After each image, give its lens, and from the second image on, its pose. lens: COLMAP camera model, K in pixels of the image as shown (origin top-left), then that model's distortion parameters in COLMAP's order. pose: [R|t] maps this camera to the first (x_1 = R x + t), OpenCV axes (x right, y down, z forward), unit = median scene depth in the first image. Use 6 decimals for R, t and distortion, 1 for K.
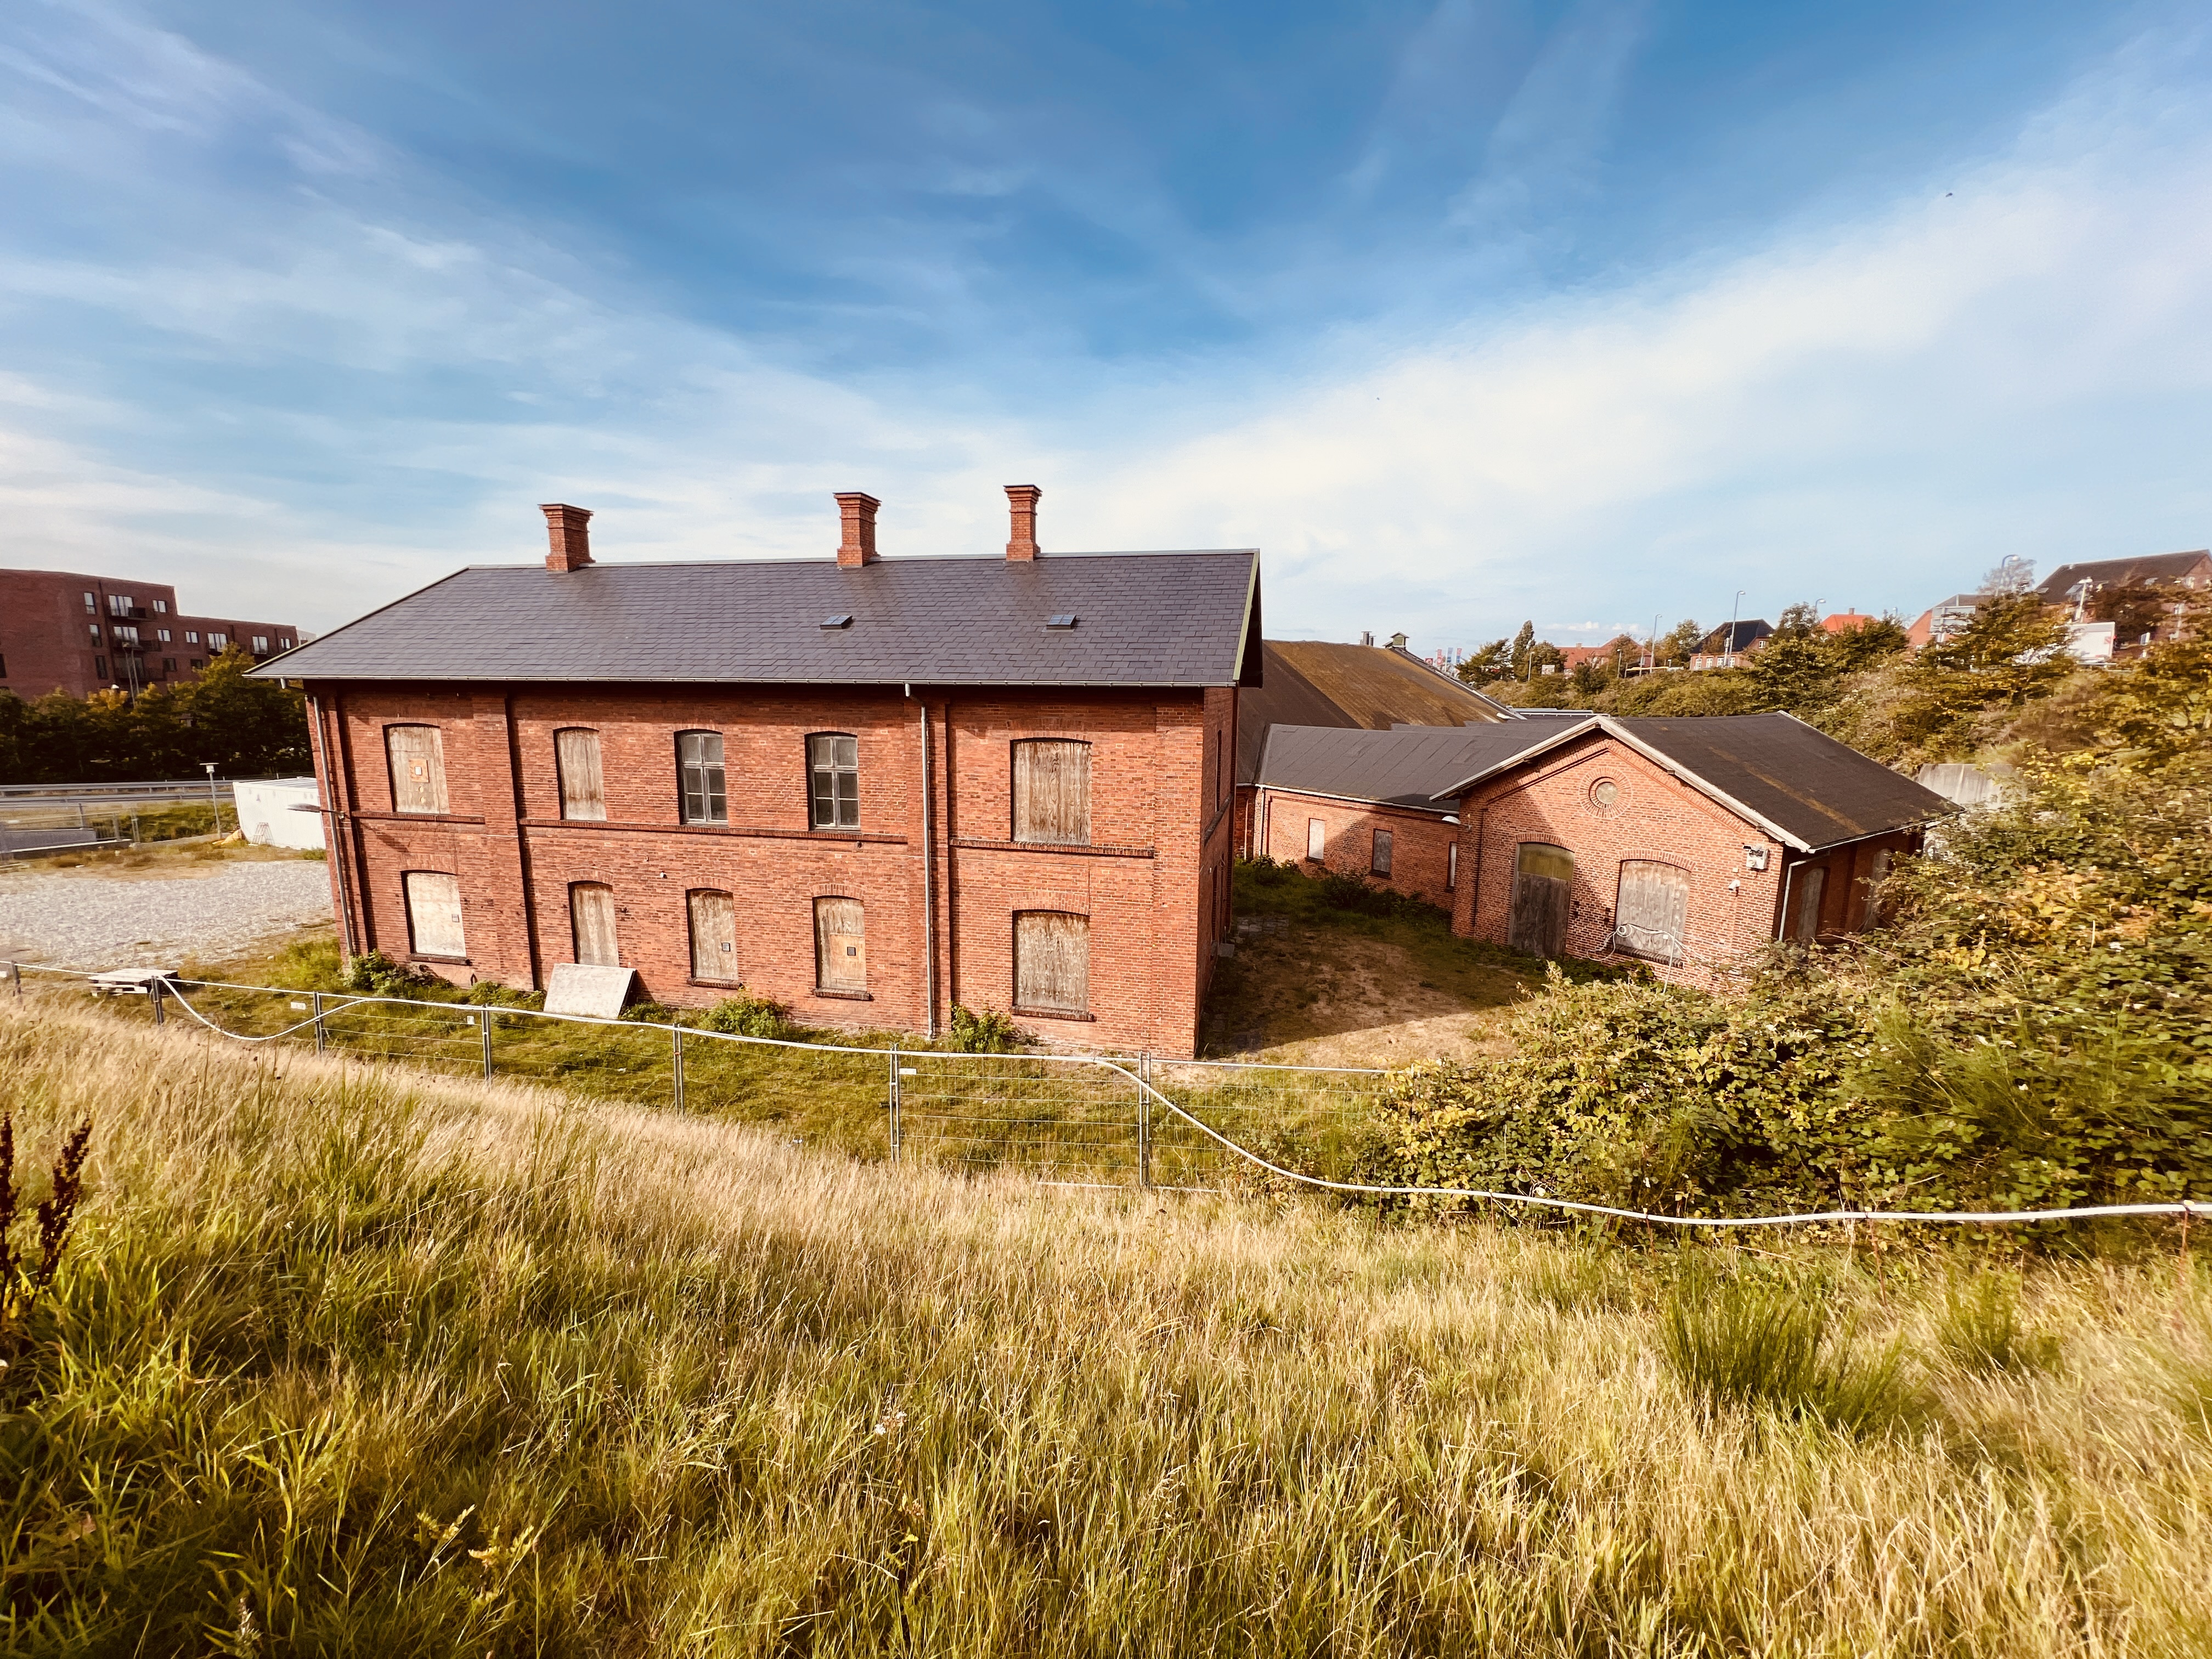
lens RADIAL K [[899.5, 0, 1096.6], [0, 899.5, 804.6], [0, 0, 1]] dist [-0.000977, -0.000725]
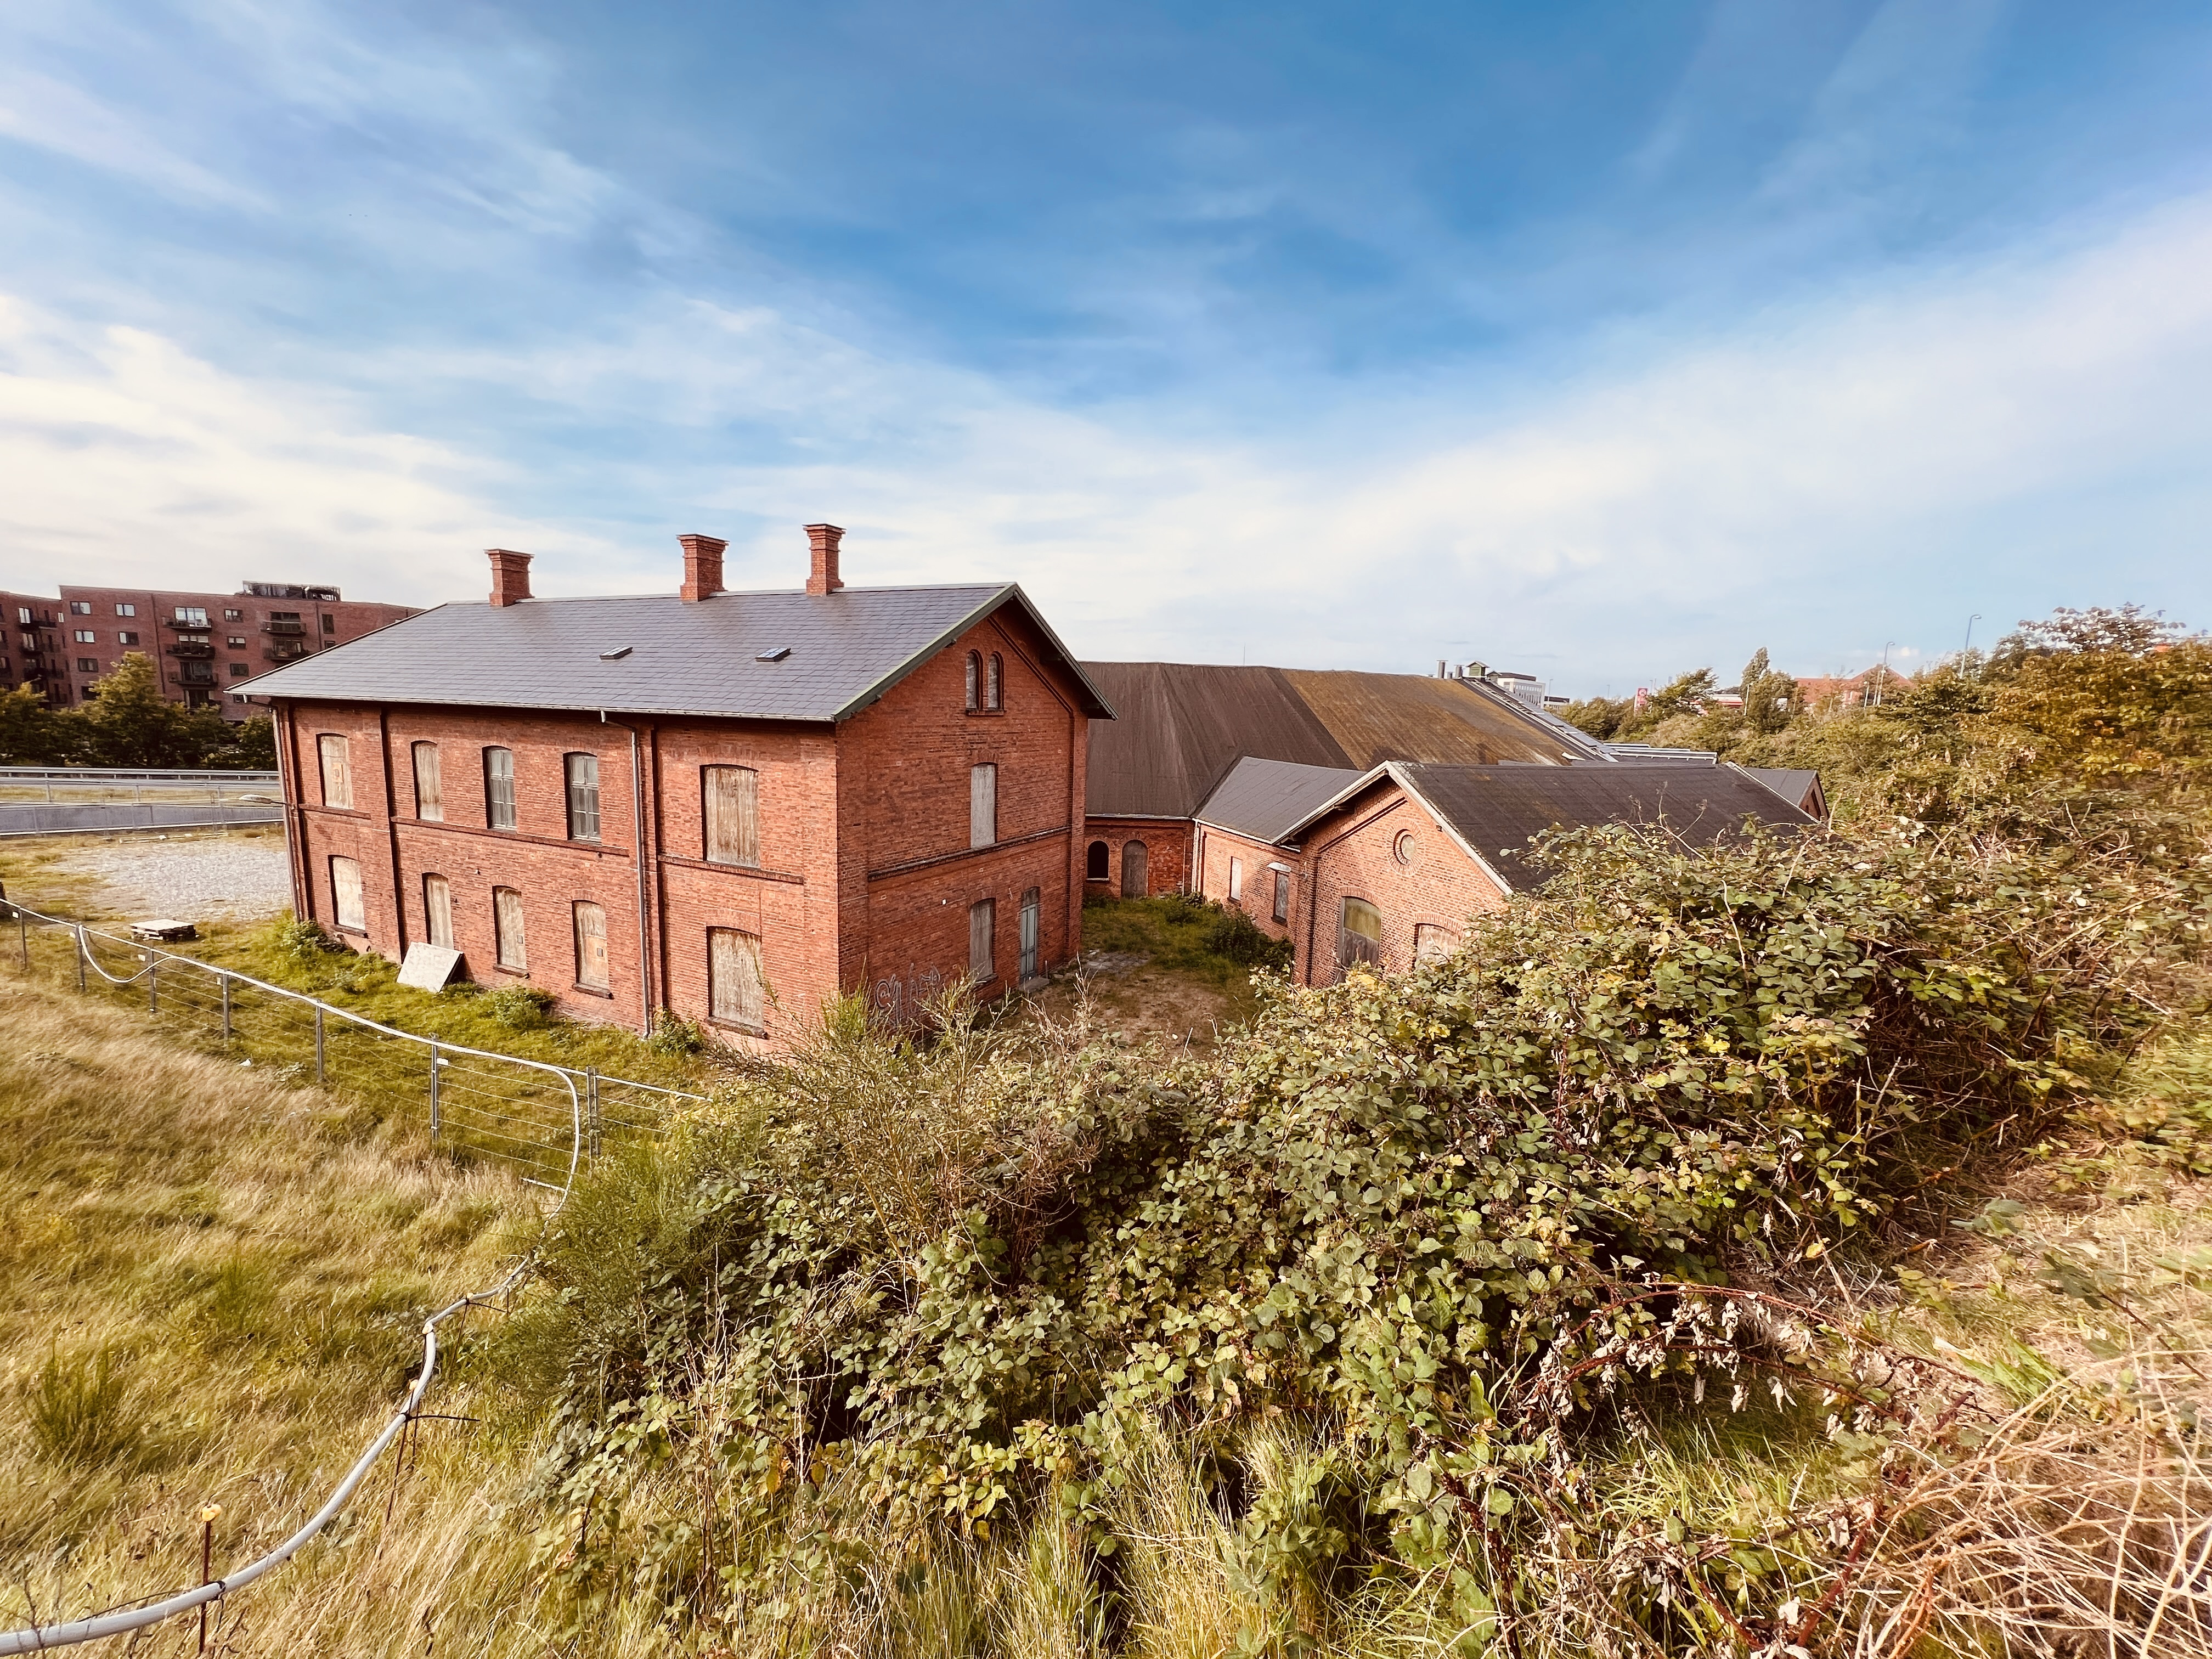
lens RADIAL K [[894.6, 0, 1106.0], [0, 894.6, 829.5], [0, 0, 1]] dist [-0.000719, 0.000095]
pose [[0.972189, 0.052001, -0.228352, 0.525326], [-0.051229, 0.998644, 0.009312, -0.025986], [0.228527, 0.002646, 0.973534, 0.073013]]
